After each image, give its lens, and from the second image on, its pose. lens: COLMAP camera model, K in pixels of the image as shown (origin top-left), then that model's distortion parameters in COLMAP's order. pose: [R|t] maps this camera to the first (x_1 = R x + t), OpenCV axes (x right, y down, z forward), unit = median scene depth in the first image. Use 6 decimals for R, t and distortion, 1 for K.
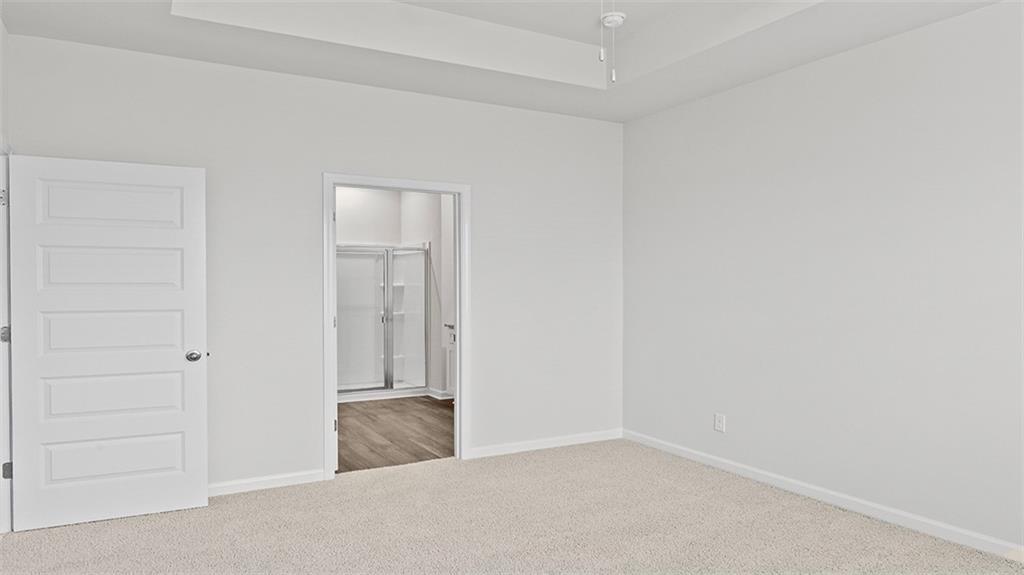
lens RADIAL K [[675.9, 0, 515.7], [0, 675.9, 283.6], [0, 0, 1]] dist [-0.006243, -0.000737]
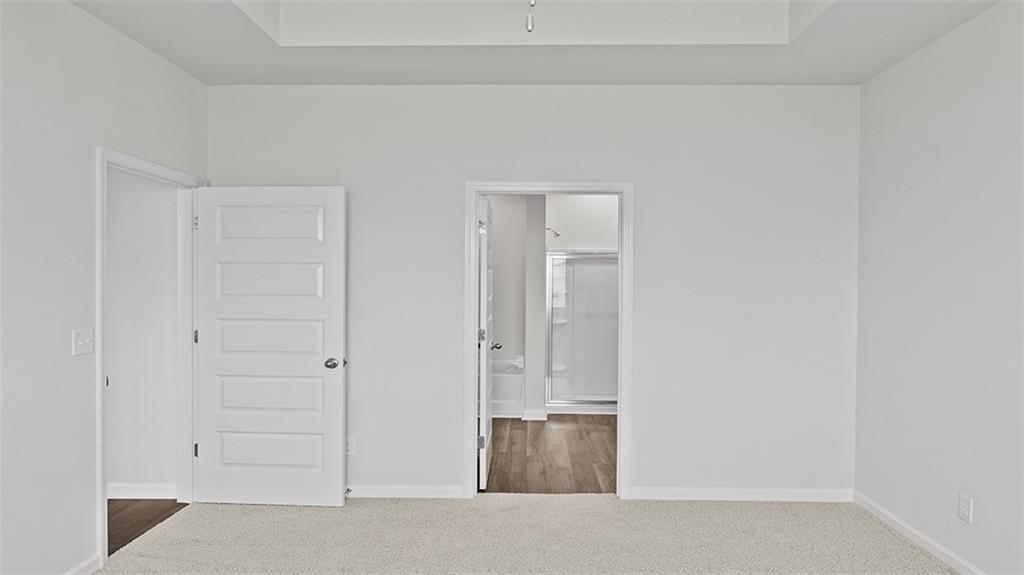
lens RADIAL K [[675.9, 0, 510.9], [0, 675.9, 290.6], [0, 0, 1]] dist [-0.006243, -0.000737]
pose [[0.859496, 0.008120, -0.511078, 0.232787], [-0.005222, 0.999961, 0.007105, -0.012596], [0.511116, -0.003438, 0.859505, 0.172734]]
